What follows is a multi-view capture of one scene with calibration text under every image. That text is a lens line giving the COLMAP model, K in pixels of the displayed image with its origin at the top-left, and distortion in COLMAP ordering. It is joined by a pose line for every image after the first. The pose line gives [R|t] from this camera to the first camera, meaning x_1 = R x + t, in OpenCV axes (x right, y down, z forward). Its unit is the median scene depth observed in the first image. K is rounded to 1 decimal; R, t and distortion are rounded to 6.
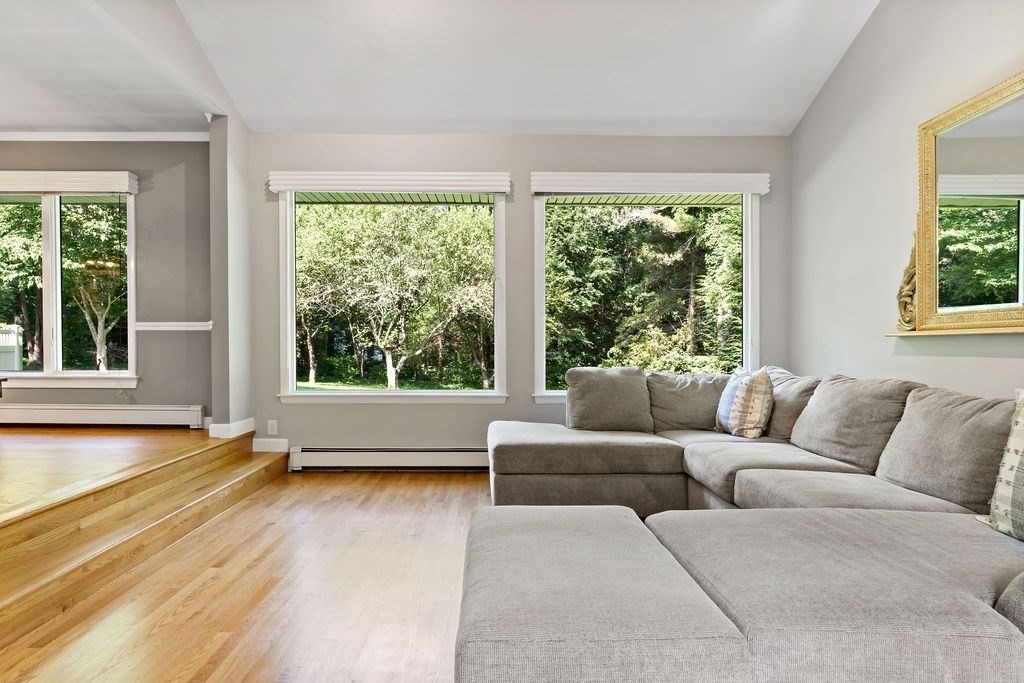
lens RADIAL K [[625.1, 0, 507.6], [0, 625.1, 398.9], [0, 0, 1]] dist [-0.000839, -0.000745]
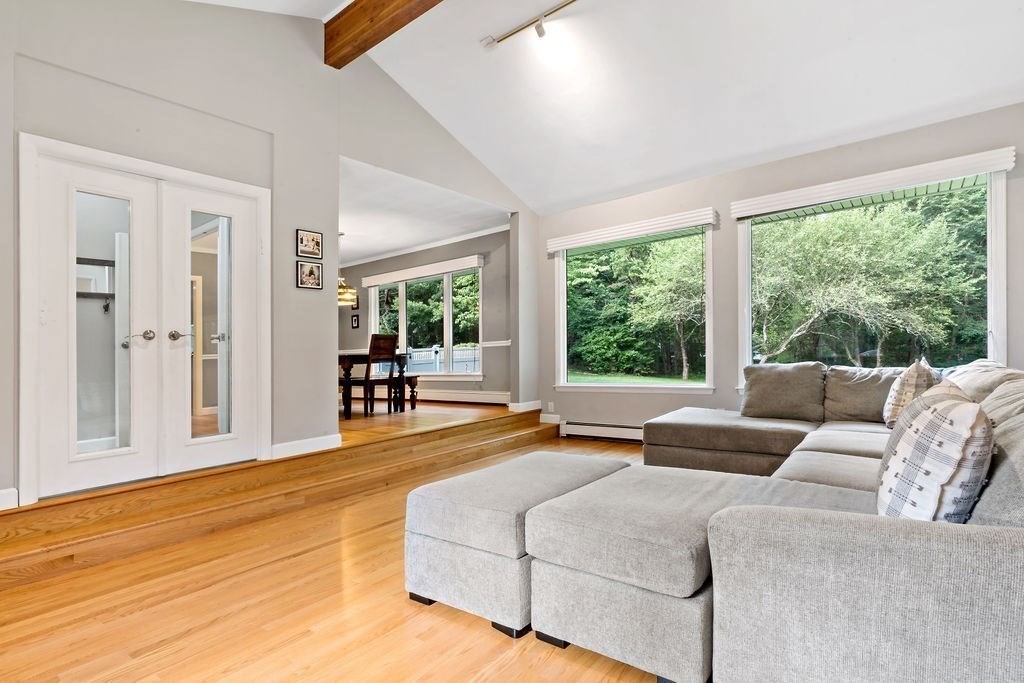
lens RADIAL K [[523.2, 0, 509.4], [0, 523.2, 396.0], [0, 0, 1]] dist [-0.009333, 0.000175]
pose [[0.772399, 0.019692, -0.634833, 0.383218], [-0.016678, 0.999803, 0.010722, 0.006965], [0.634919, 0.002306, 0.772575, -0.052429]]
